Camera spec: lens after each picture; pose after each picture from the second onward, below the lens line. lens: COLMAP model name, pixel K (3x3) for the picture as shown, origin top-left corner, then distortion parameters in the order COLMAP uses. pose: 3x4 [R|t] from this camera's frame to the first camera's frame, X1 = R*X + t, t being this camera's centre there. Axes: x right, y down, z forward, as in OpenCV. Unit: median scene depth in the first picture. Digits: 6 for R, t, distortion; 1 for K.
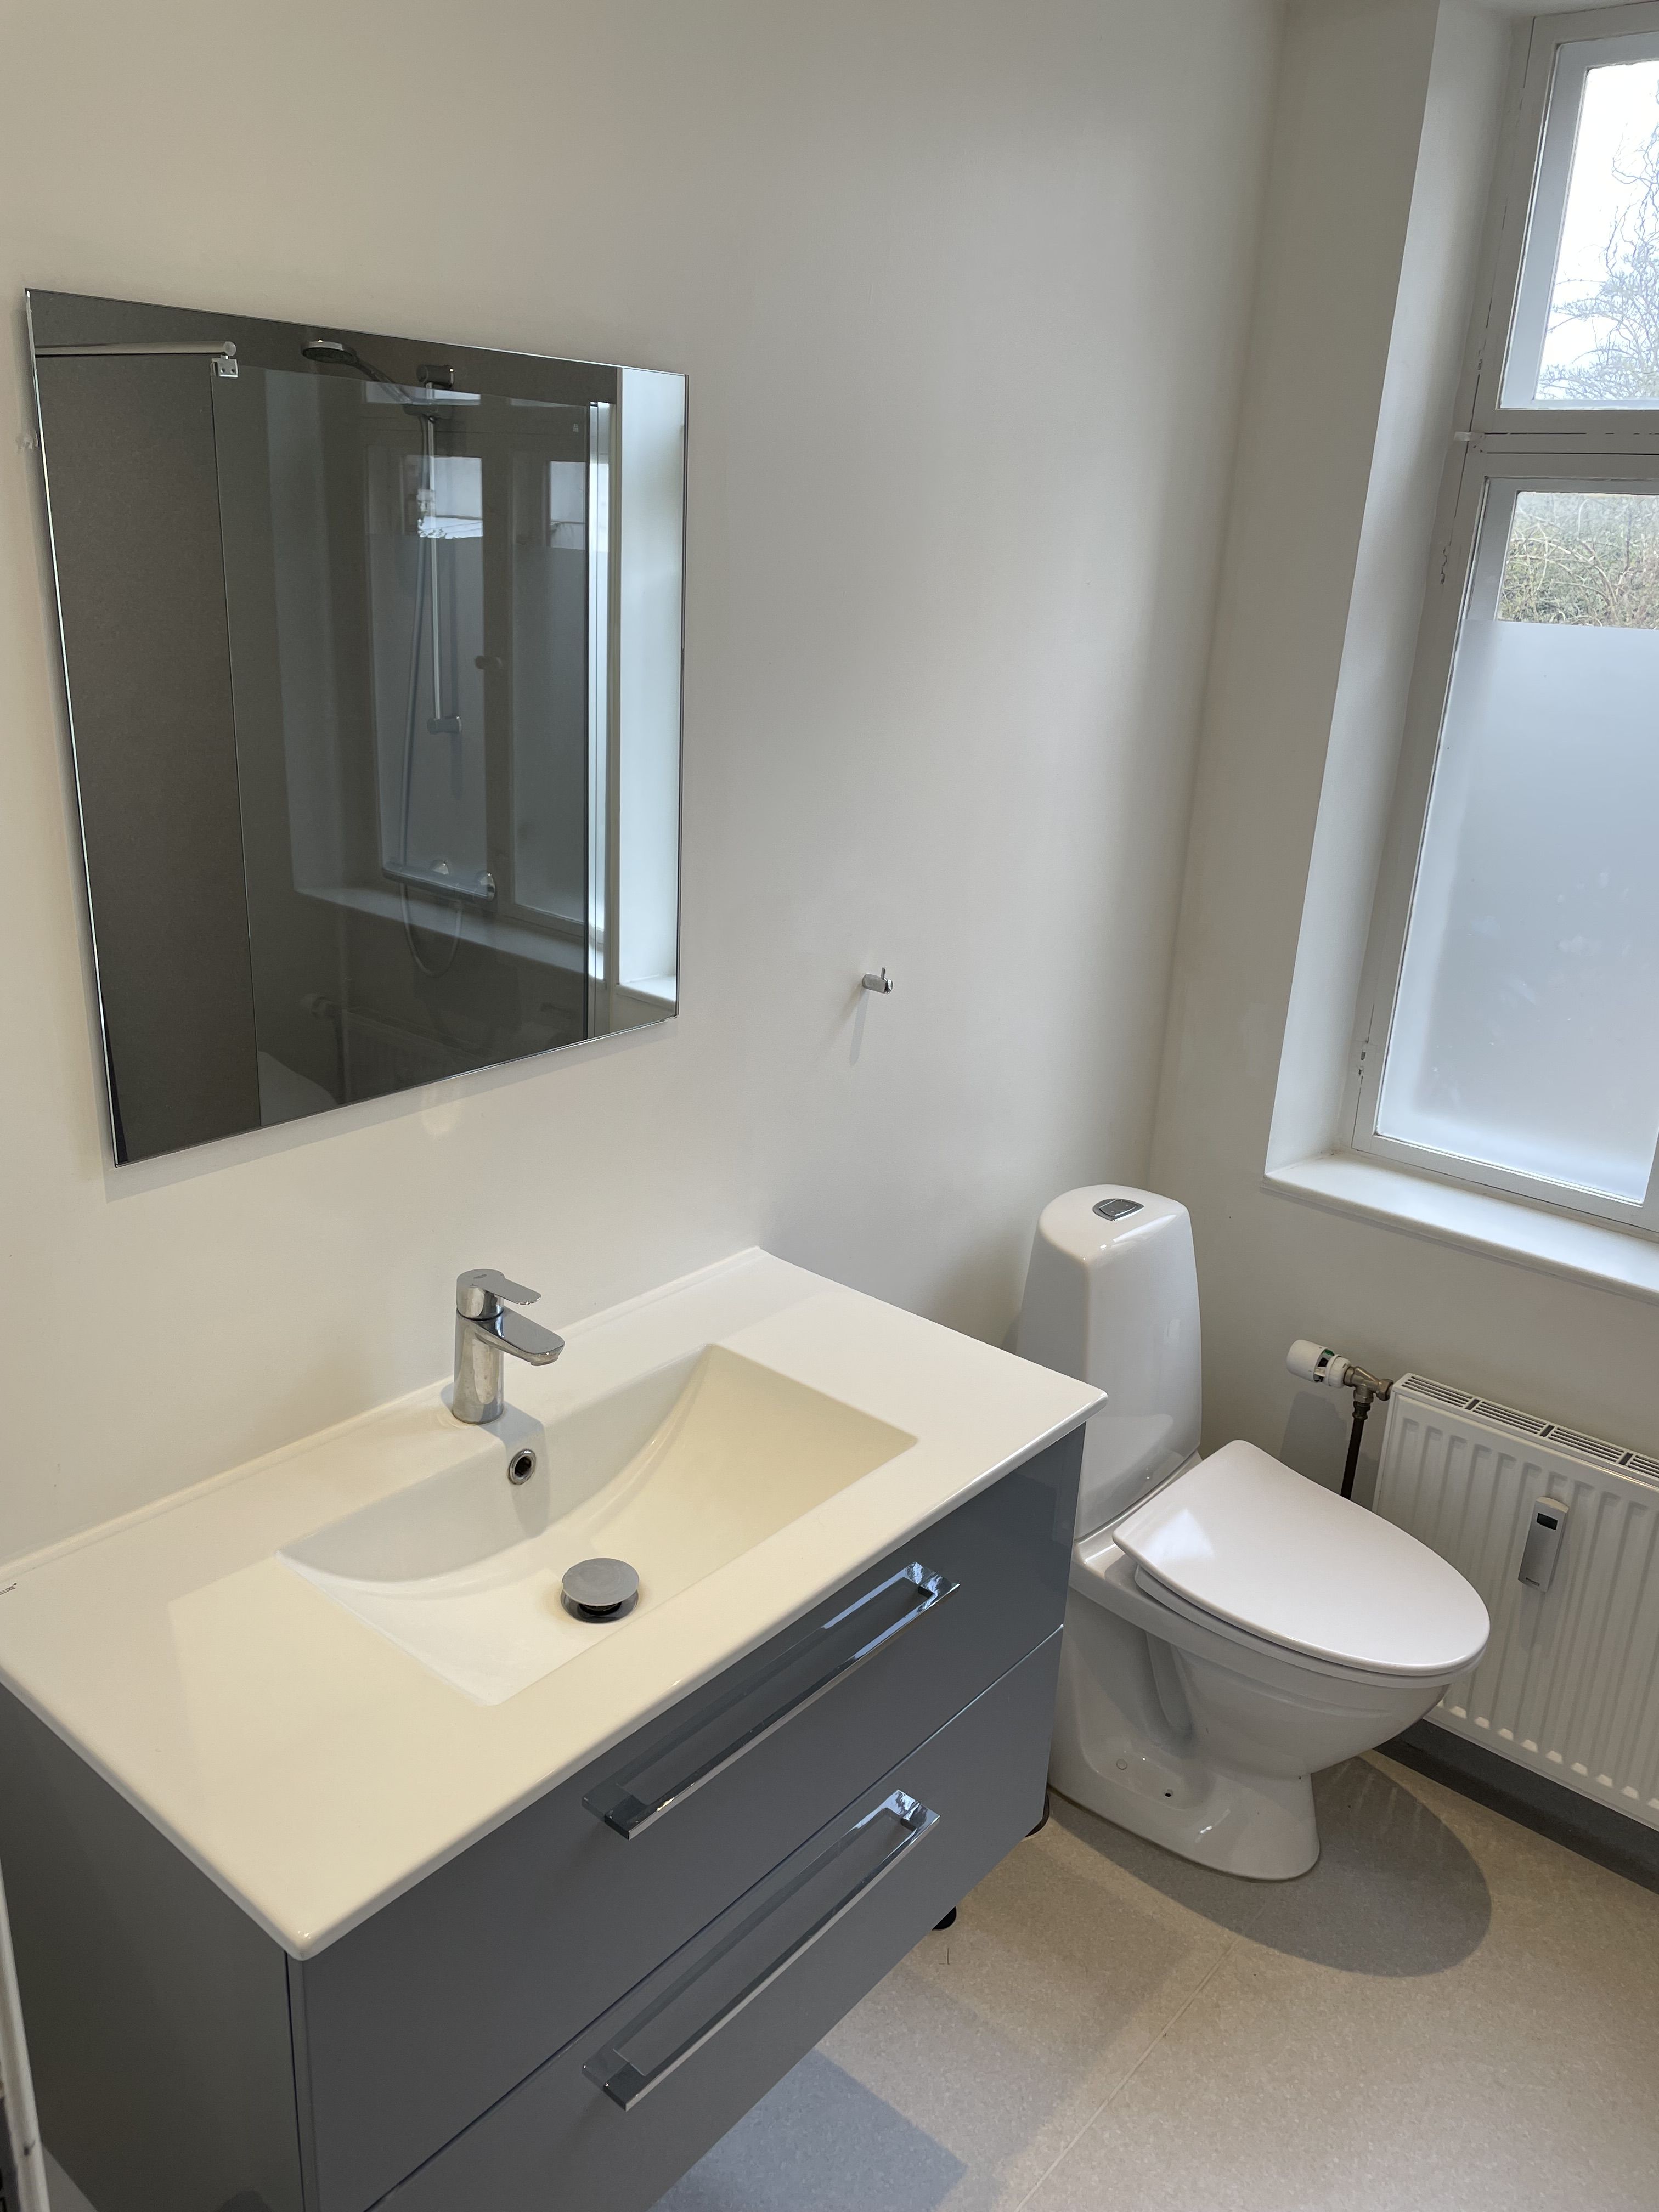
lens RADIAL K [[1670.0, 0, 824.5], [0, 1670.0, 1102.0], [0, 0, 1]] dist [0.042355, -0.000457]
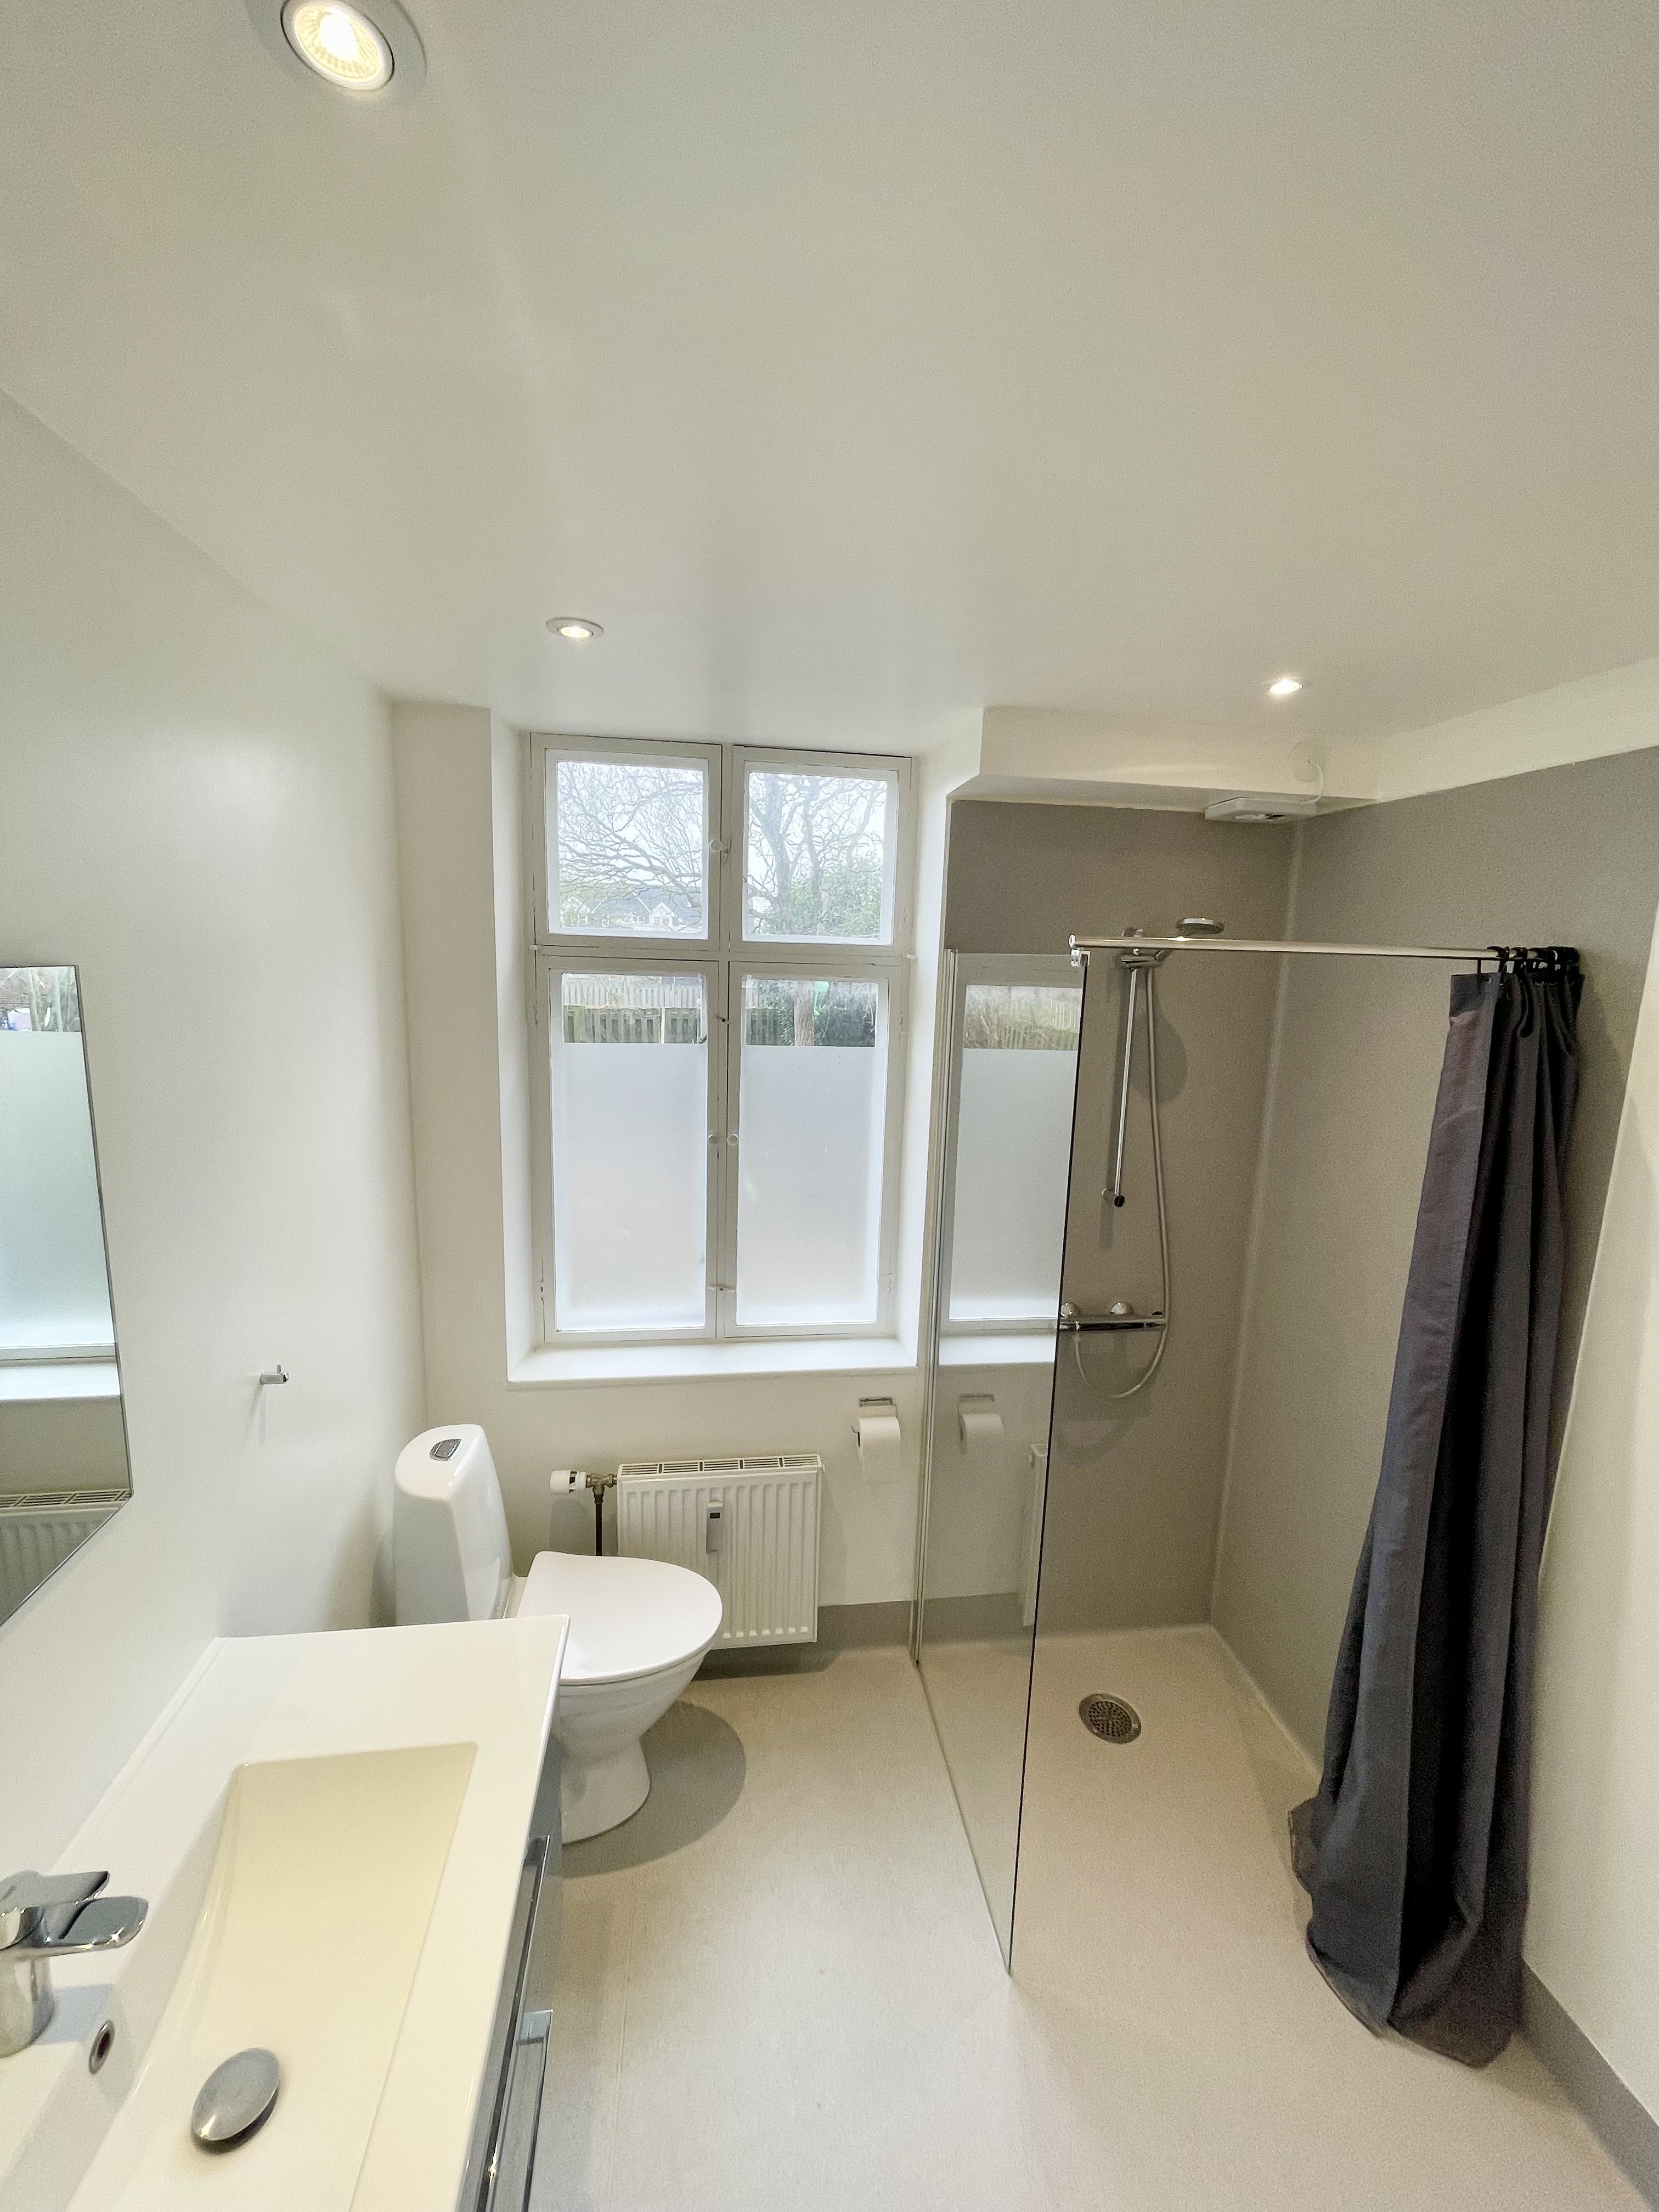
lens RADIAL K [[881.9, 0, 833.5], [0, 881.9, 1105.7], [0, 0, 1]] dist [-0.002704, -0.000566]
pose [[0.653139, -0.145867, 0.743056, -0.135990], [0.236267, 0.971540, -0.016956, -0.137105], [-0.719435, 0.186634, 0.669015, 0.170842]]
